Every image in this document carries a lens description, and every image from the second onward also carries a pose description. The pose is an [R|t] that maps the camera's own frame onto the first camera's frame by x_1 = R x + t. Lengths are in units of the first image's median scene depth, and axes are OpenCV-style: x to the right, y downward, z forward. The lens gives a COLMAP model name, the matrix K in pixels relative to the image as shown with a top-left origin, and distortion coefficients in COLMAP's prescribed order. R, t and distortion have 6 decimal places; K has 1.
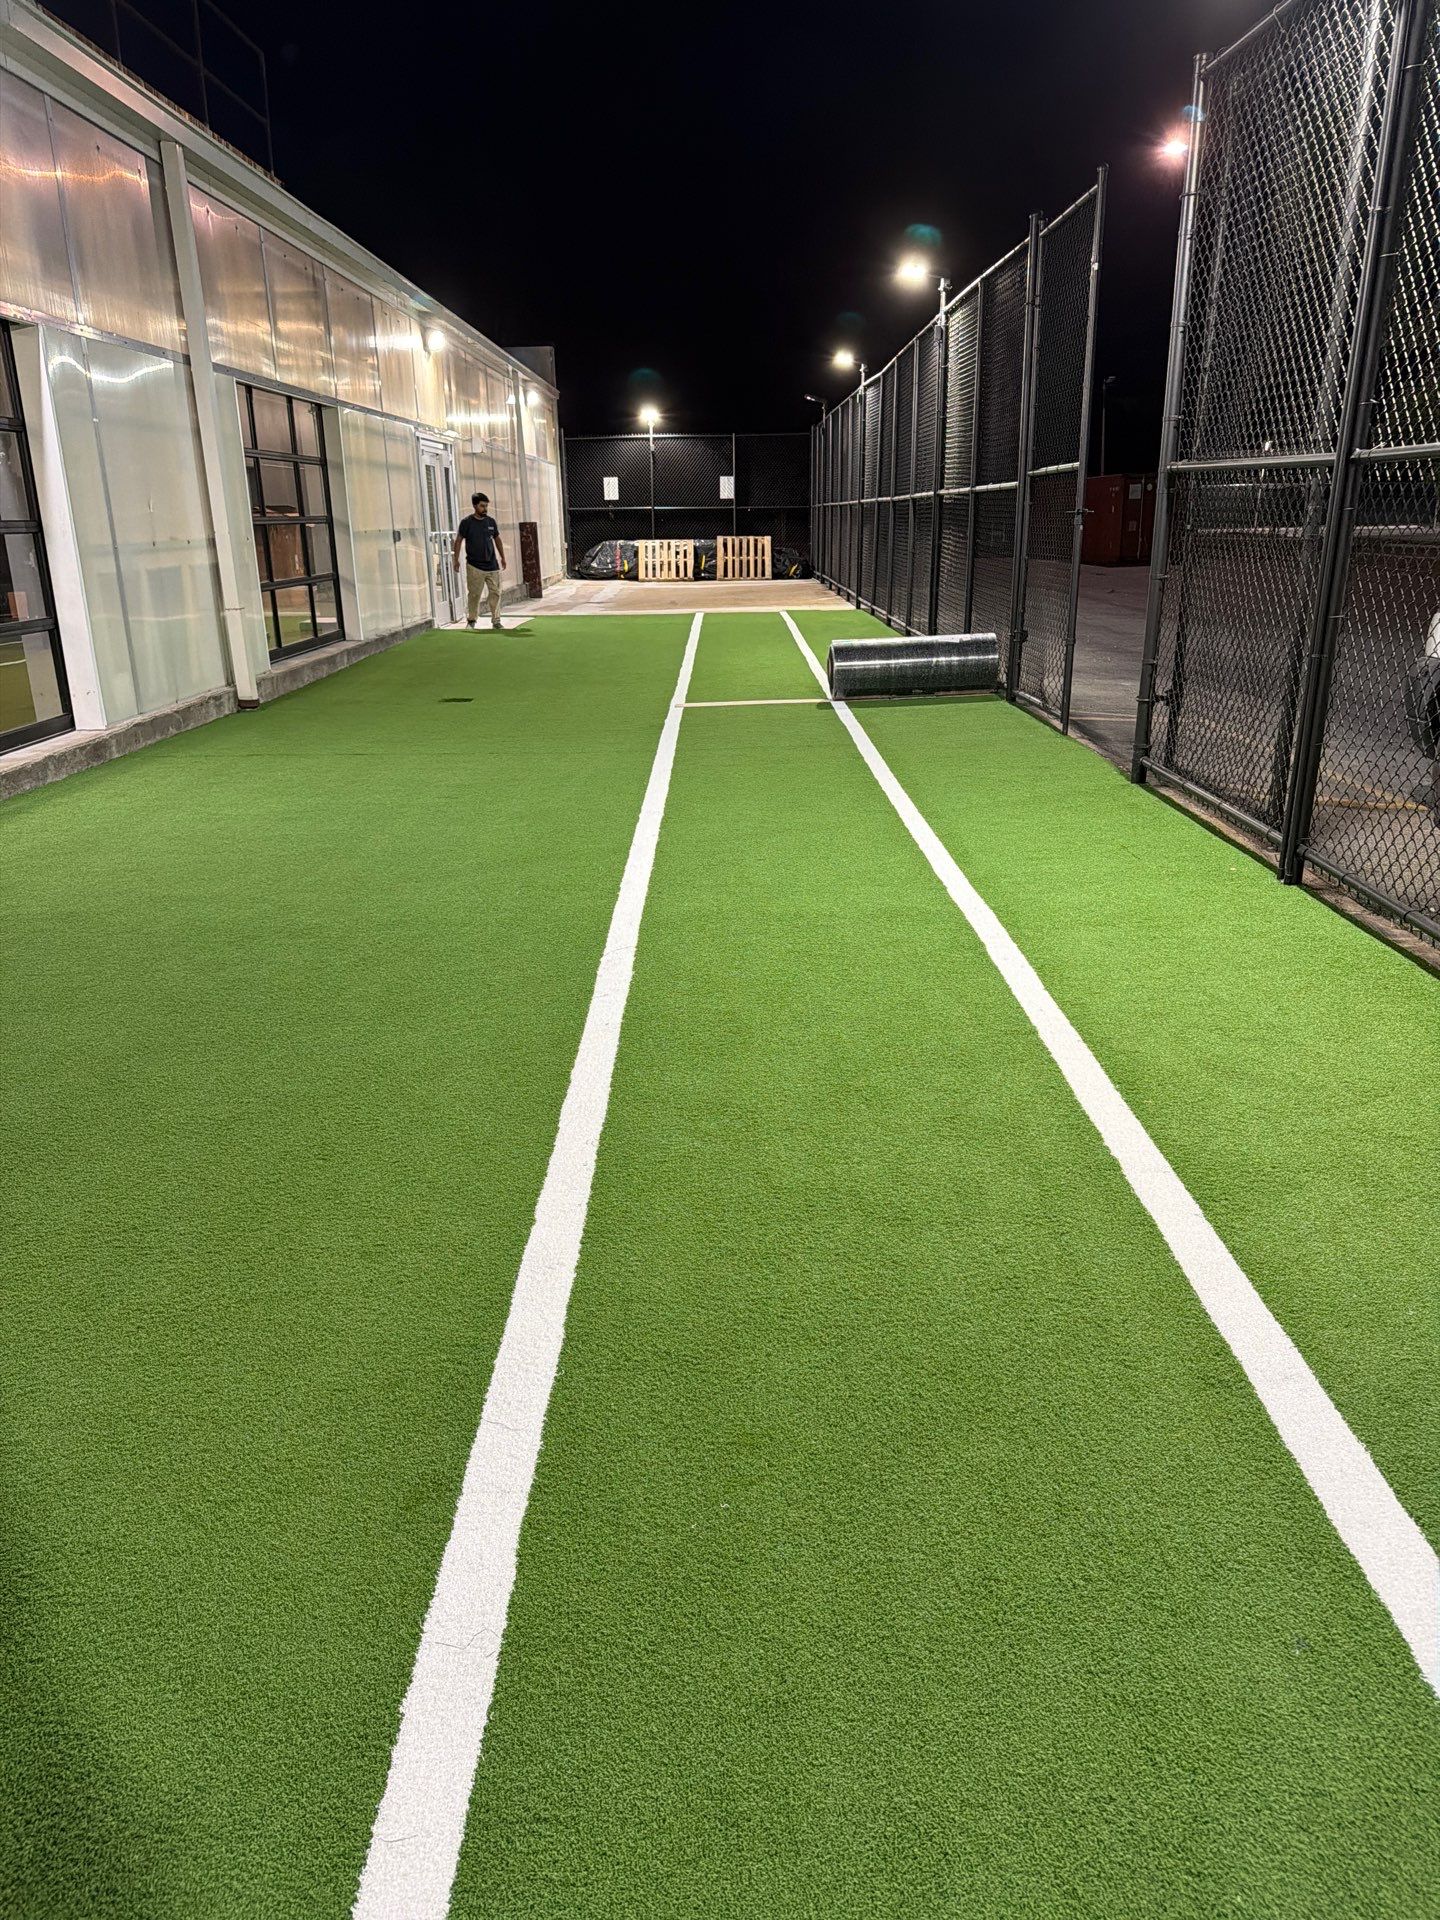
lens RADIAL K [[1347.7, 0, 720.0], [0, 1347.7, 960.0], [0, 0, 1]] dist [0.129736, -0.149879]
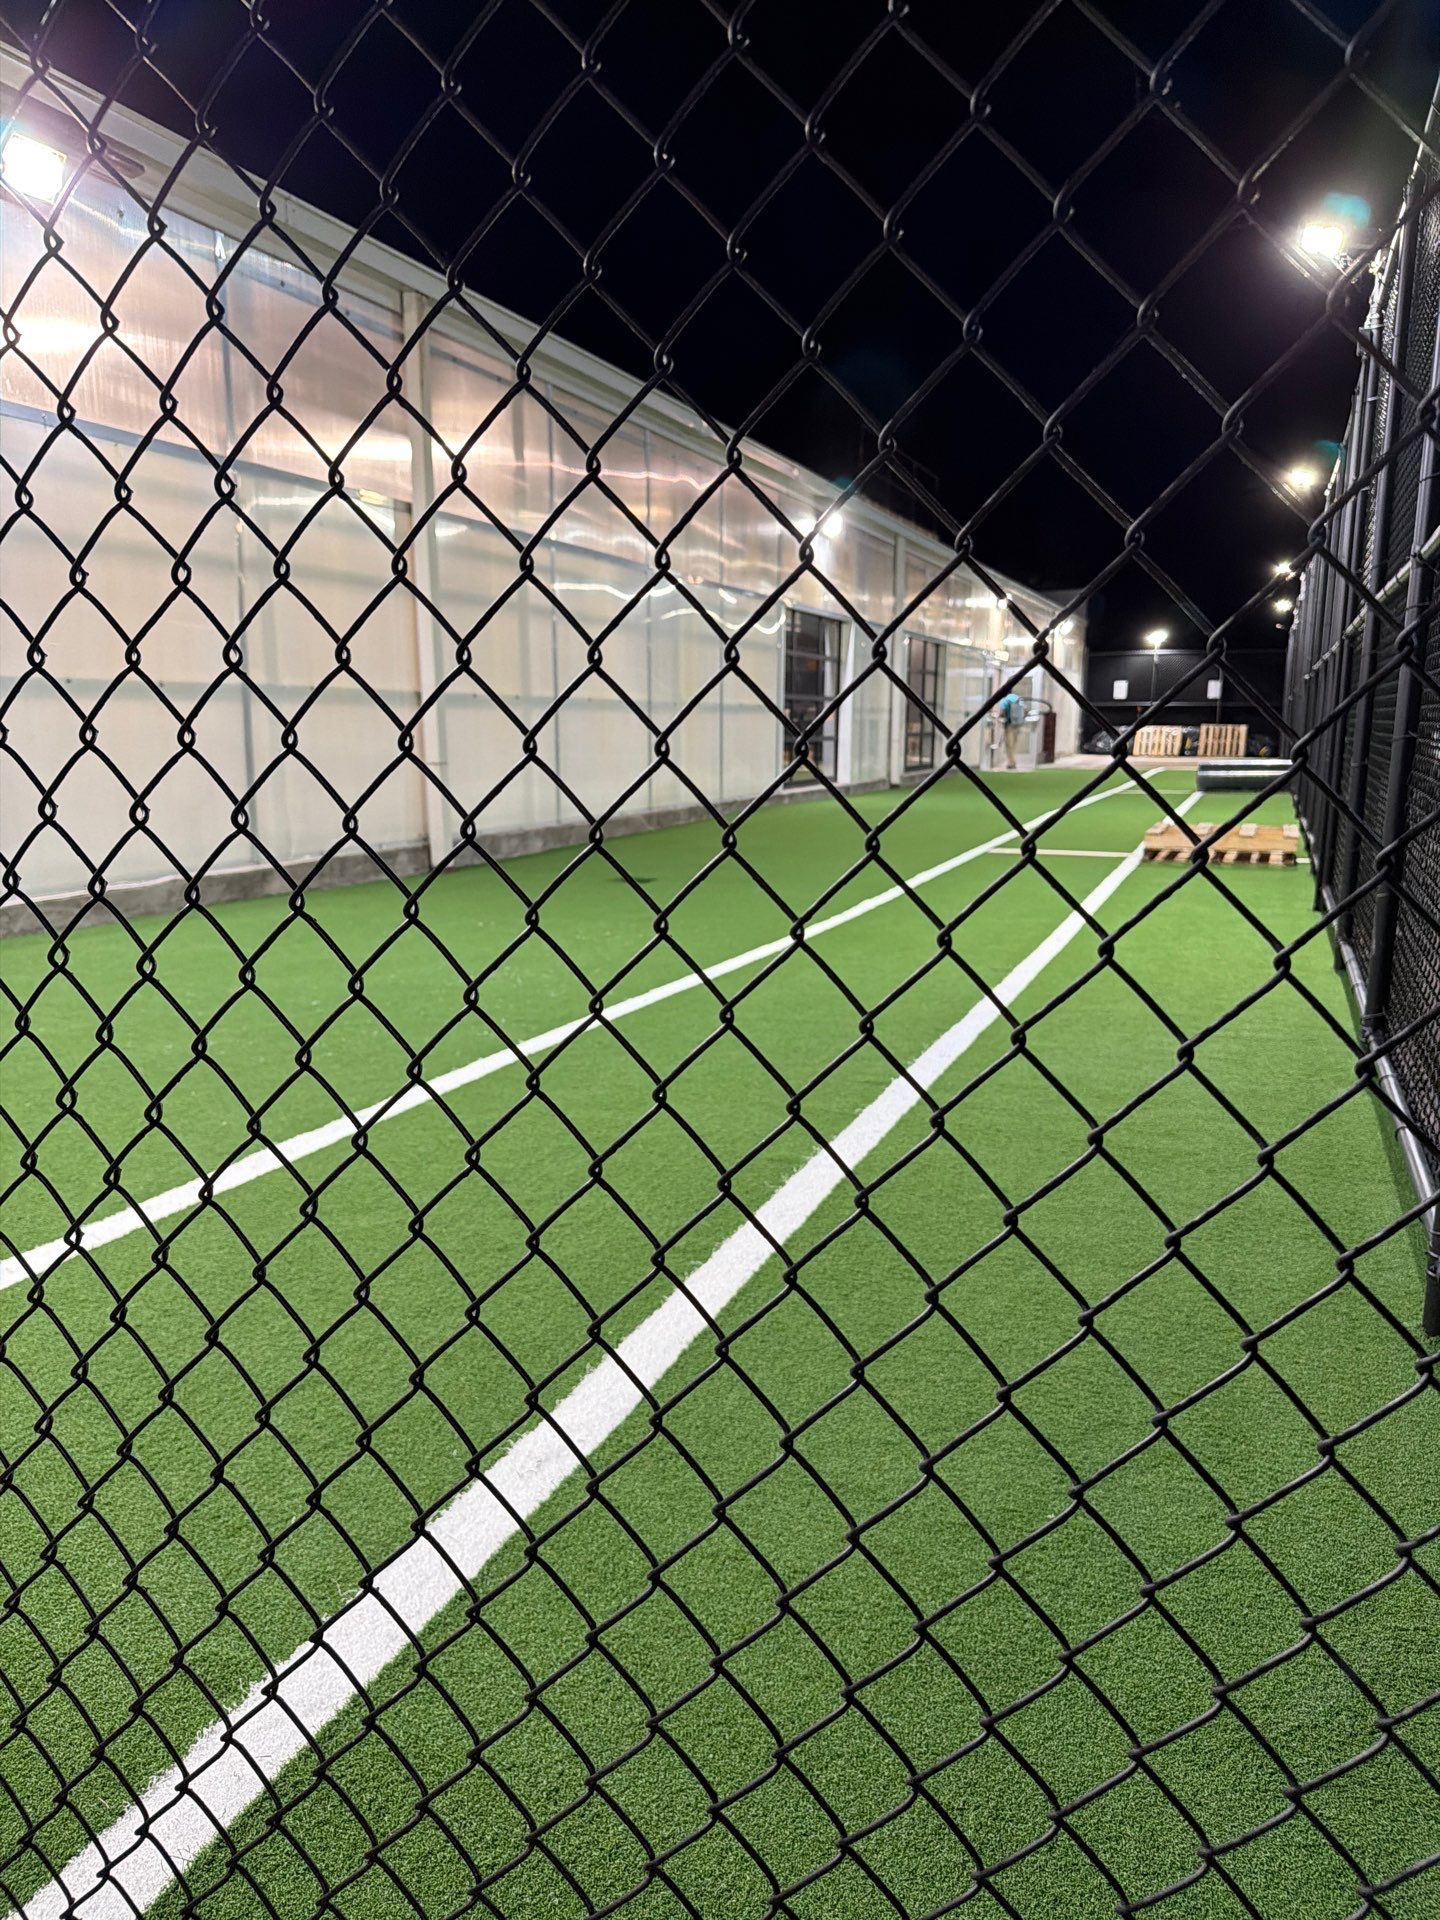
lens RADIAL K [[1347.7, 0, 720.0], [0, 1347.7, 960.0], [0, 0, 1]] dist [0.129736, -0.149879]
pose [[0.930433, 0.086308, -0.356154, 0.055352], [-0.134548, 0.984451, -0.112932, 0.117390], [0.340869, 0.152995, 0.927578, -0.328081]]
